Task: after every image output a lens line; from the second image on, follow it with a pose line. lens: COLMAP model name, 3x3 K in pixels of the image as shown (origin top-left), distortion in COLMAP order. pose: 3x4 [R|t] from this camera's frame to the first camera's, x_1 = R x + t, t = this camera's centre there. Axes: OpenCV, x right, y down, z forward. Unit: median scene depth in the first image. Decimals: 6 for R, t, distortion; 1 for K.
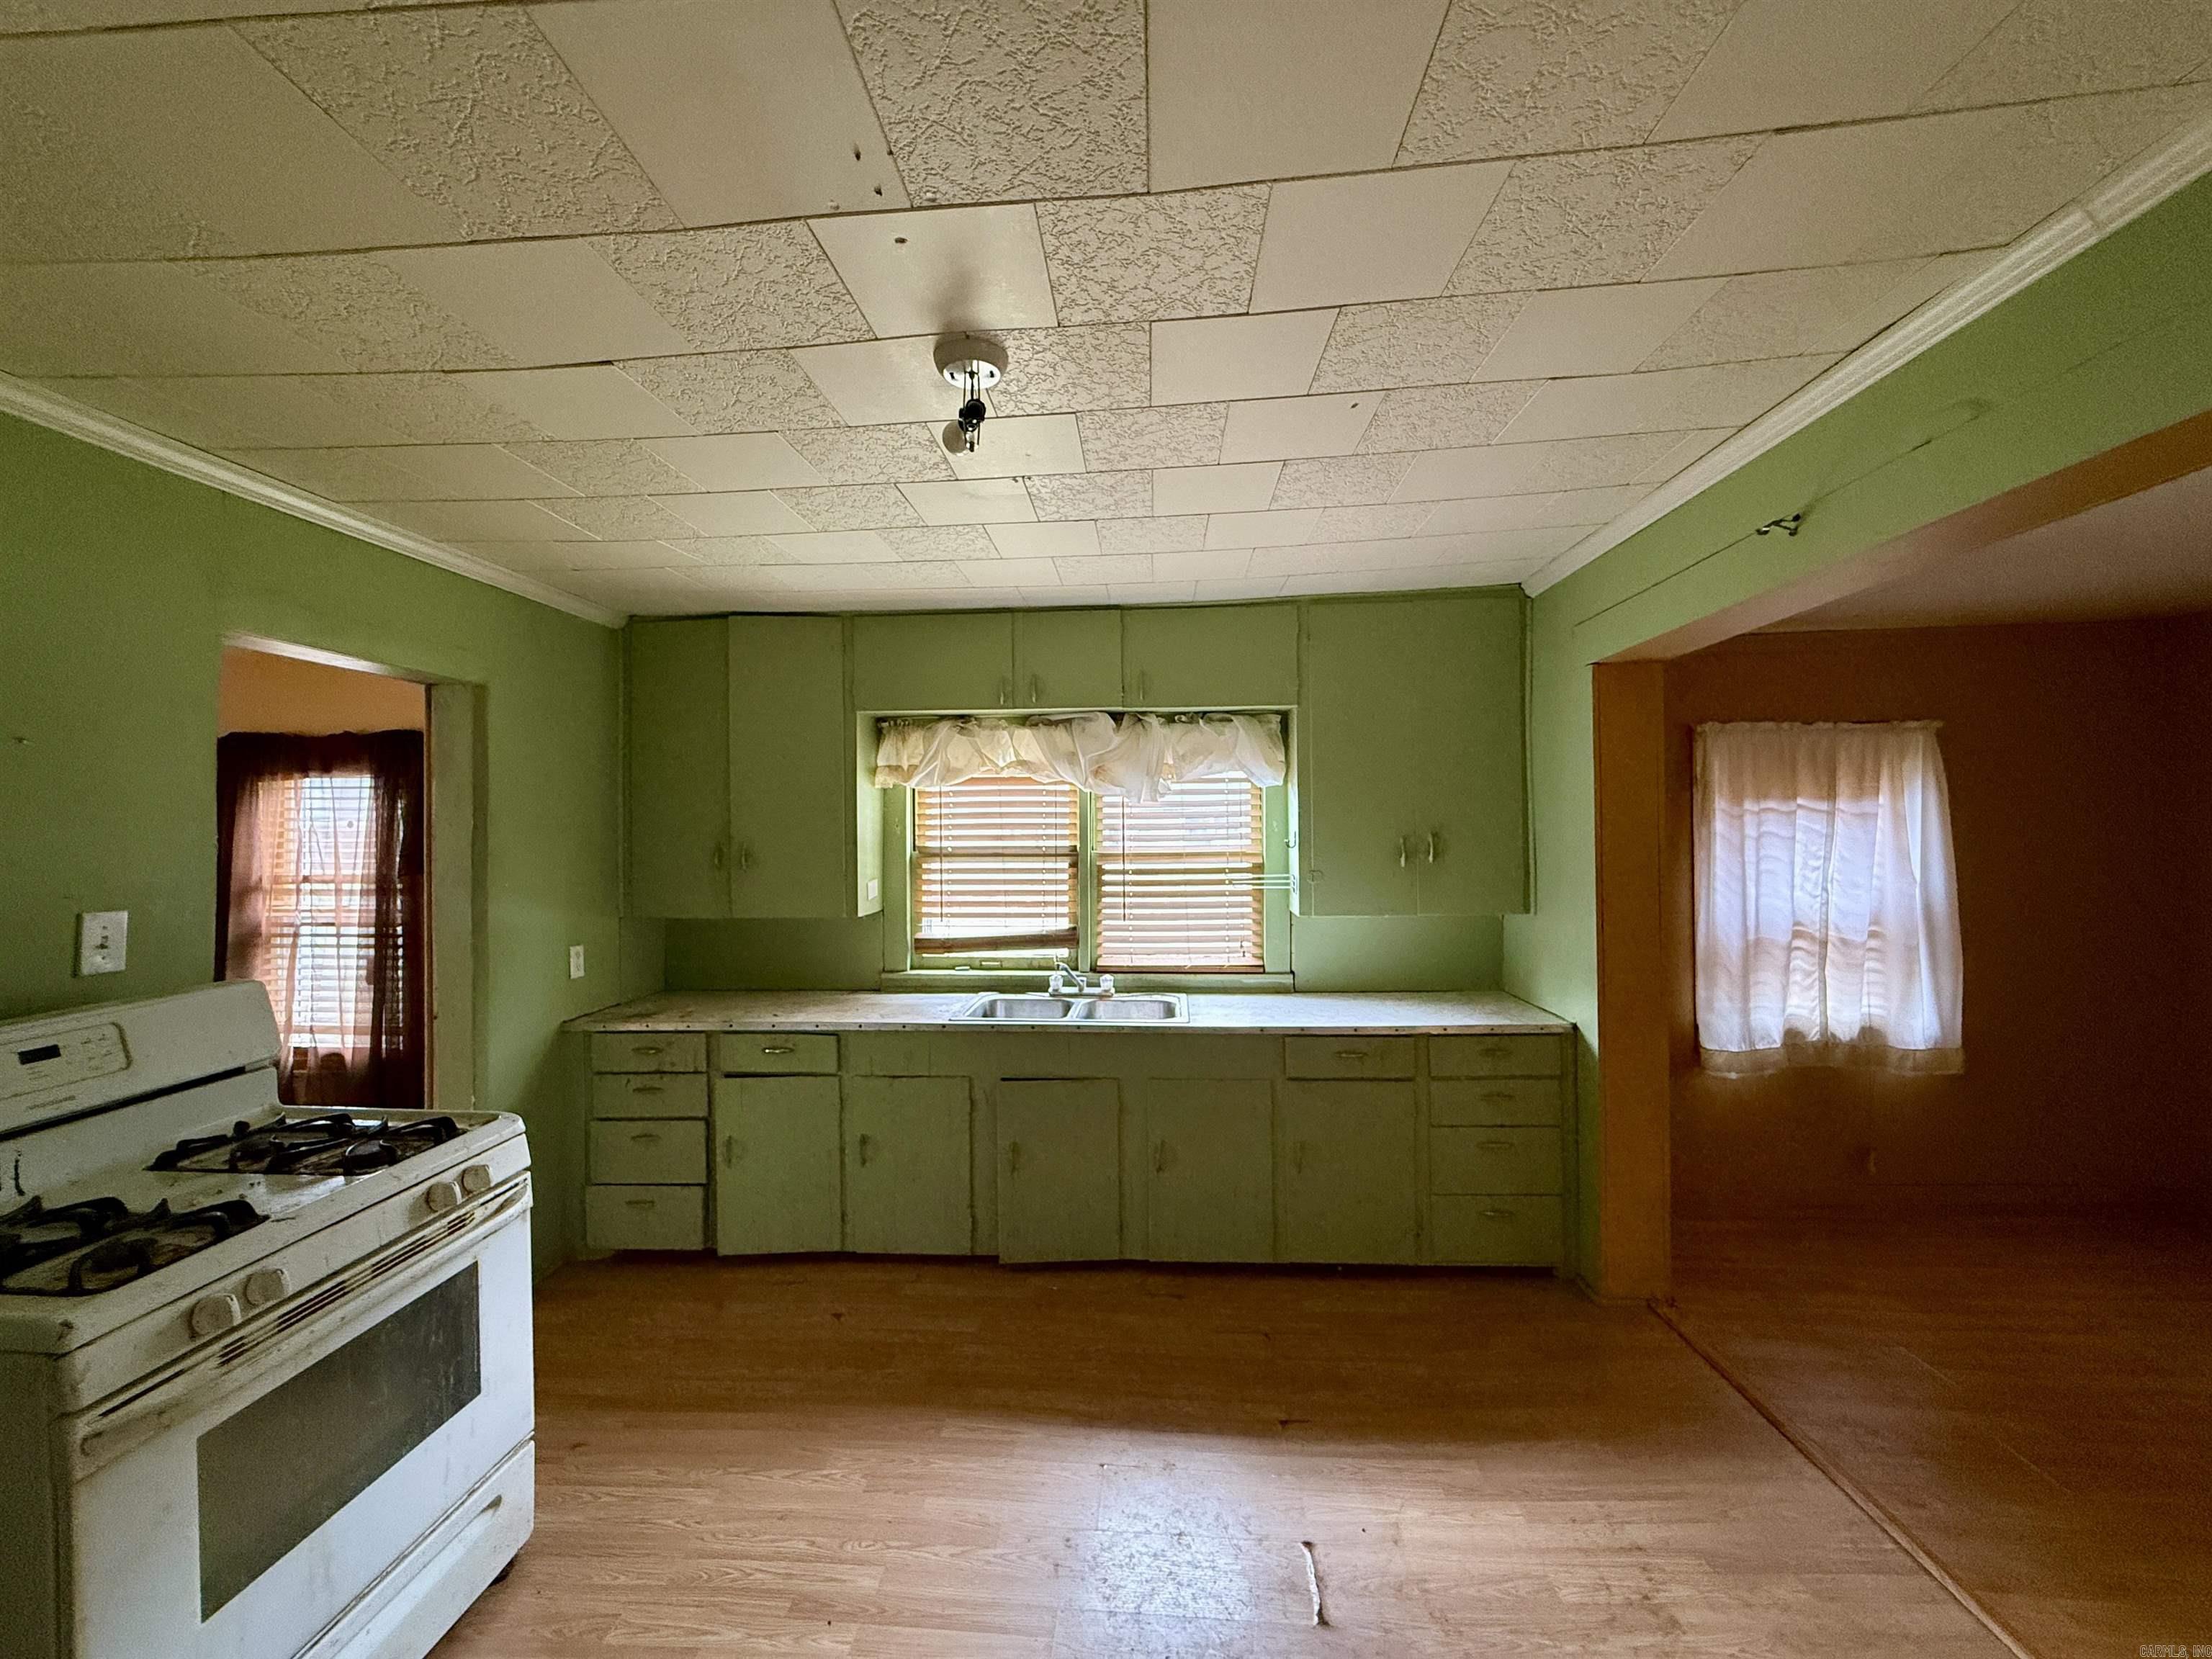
lens RADIAL K [[874.4, 0, 1106.0], [0, 874.4, 829.5], [0, 0, 1]] dist [-0.005545, 0.000048]
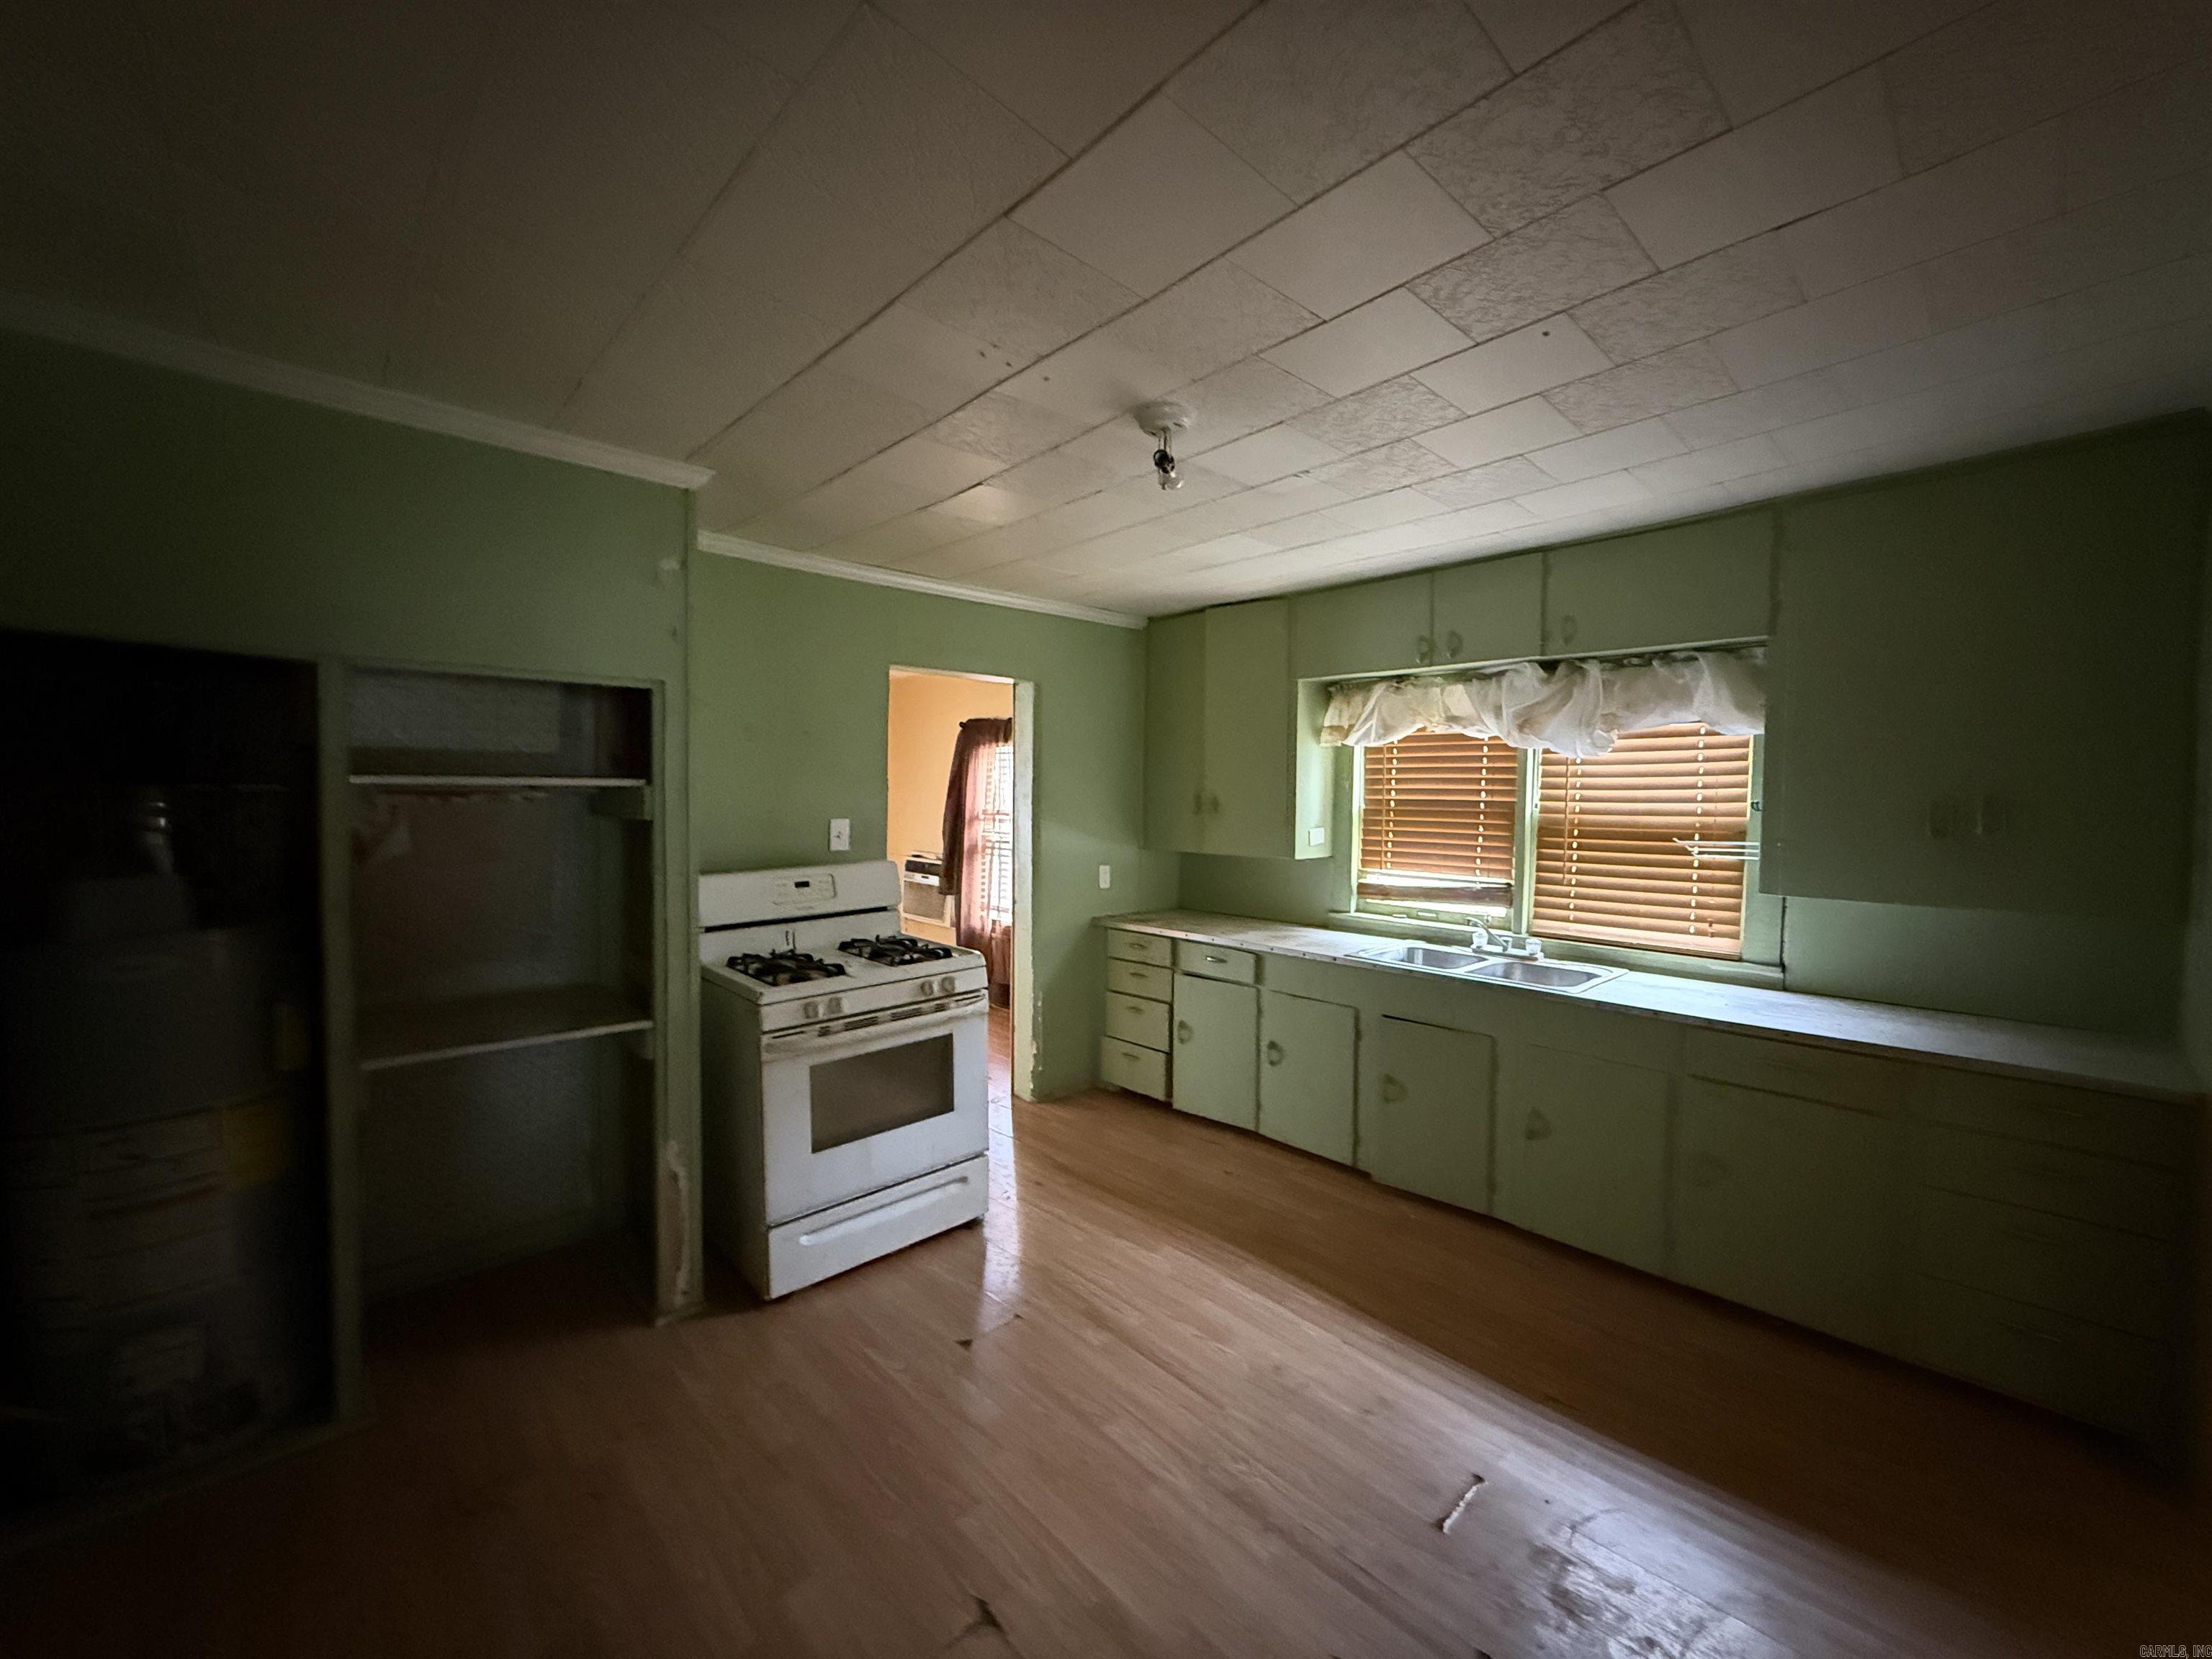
lens RADIAL K [[874.4, 0, 1106.0], [0, 874.4, 829.5], [0, 0, 1]] dist [-0.005545, 0.000048]
pose [[0.737546, 0.045469, -0.673765, 0.317381], [-0.013998, 0.998546, 0.052064, 0.004702], [0.675152, -0.028968, 0.737110, -0.018832]]
